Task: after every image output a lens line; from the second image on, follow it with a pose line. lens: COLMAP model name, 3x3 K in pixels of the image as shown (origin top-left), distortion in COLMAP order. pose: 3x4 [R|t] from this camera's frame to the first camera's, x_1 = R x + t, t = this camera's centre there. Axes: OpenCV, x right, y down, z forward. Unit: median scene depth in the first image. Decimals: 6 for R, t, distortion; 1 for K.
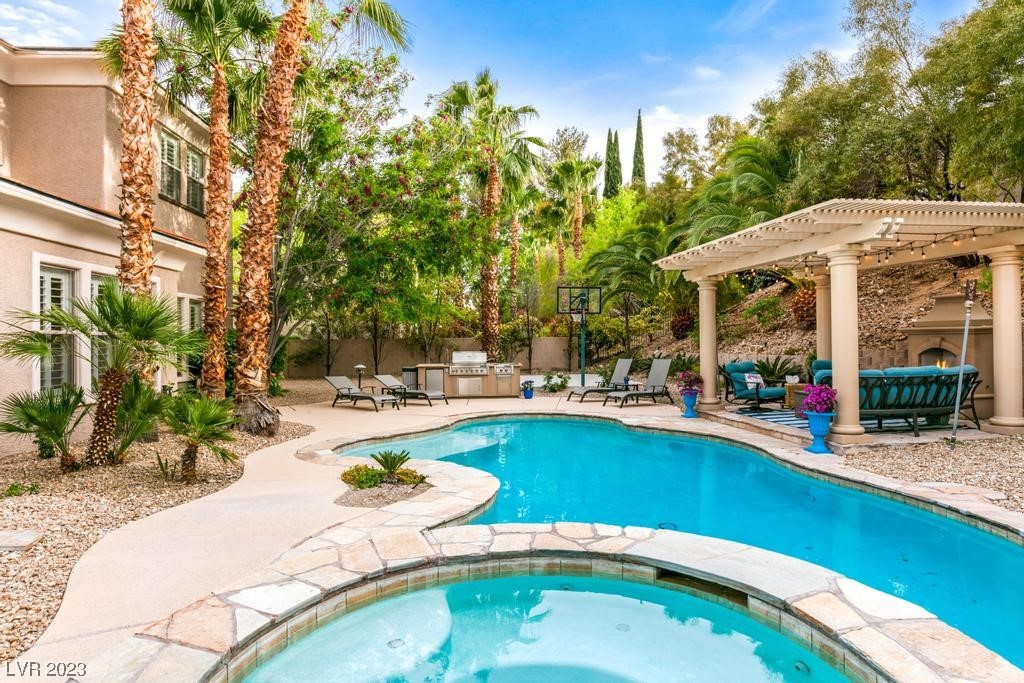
lens RADIAL K [[571.5, 0, 509.5], [0, 571.5, 335.6], [0, 0, 1]] dist [0.000411, 0.002168]
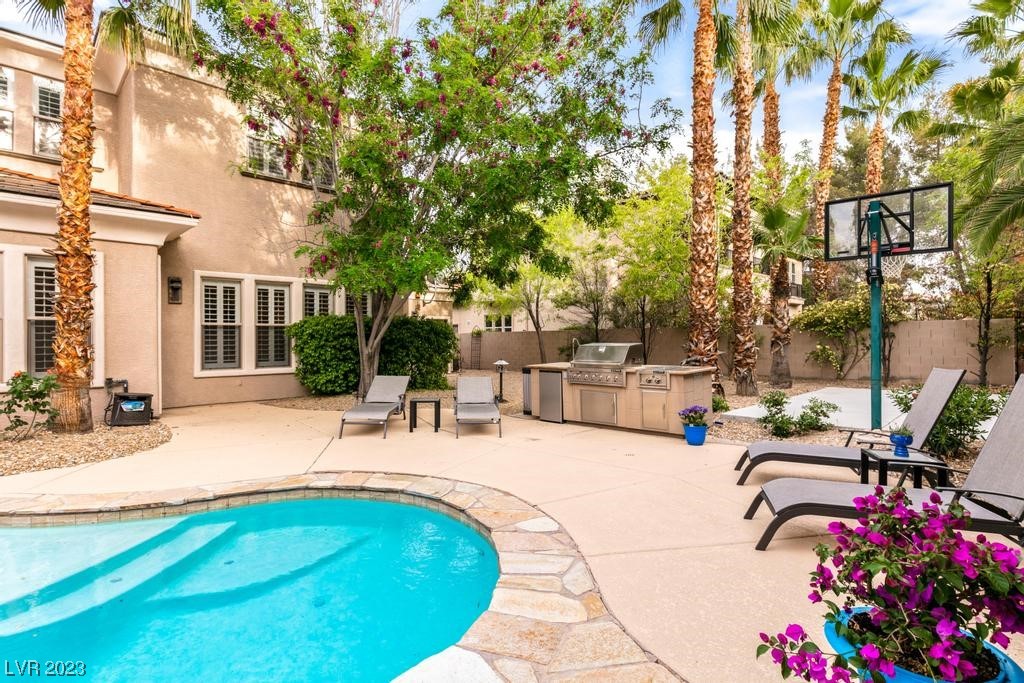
lens RADIAL K [[527.2, 0, 507.8], [0, 527.2, 341.5], [0, 0, 1]] dist [-0.038143, -0.000758]
pose [[0.660897, 0.004281, -0.750465, 0.335355], [0.009521, 0.999855, 0.014088, 0.024319], [0.750416, -0.016456, 0.660761, 0.788469]]
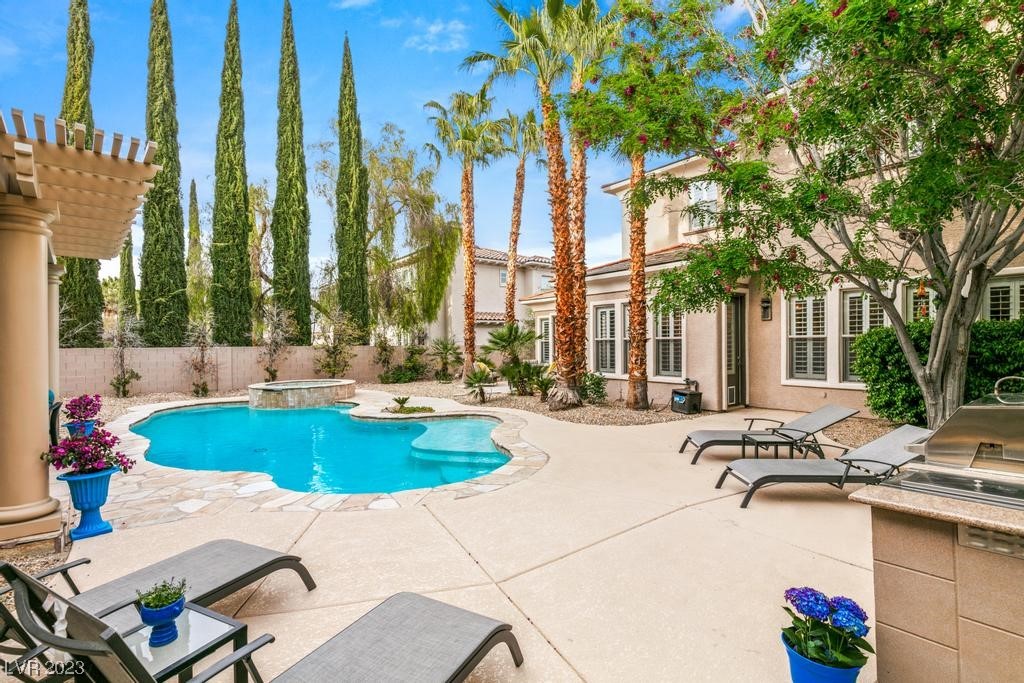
lens RADIAL K [[457.2, 0, 512.4], [0, 457.2, 345.6], [0, 0, 1]] dist [0.000161, 0.000014]
pose [[-0.826513, 0.020394, -0.562548, 0.247568], [0.025391, 0.999677, -0.001064, 0.007495], [0.562345, -0.015163, -0.826764, 1.344306]]
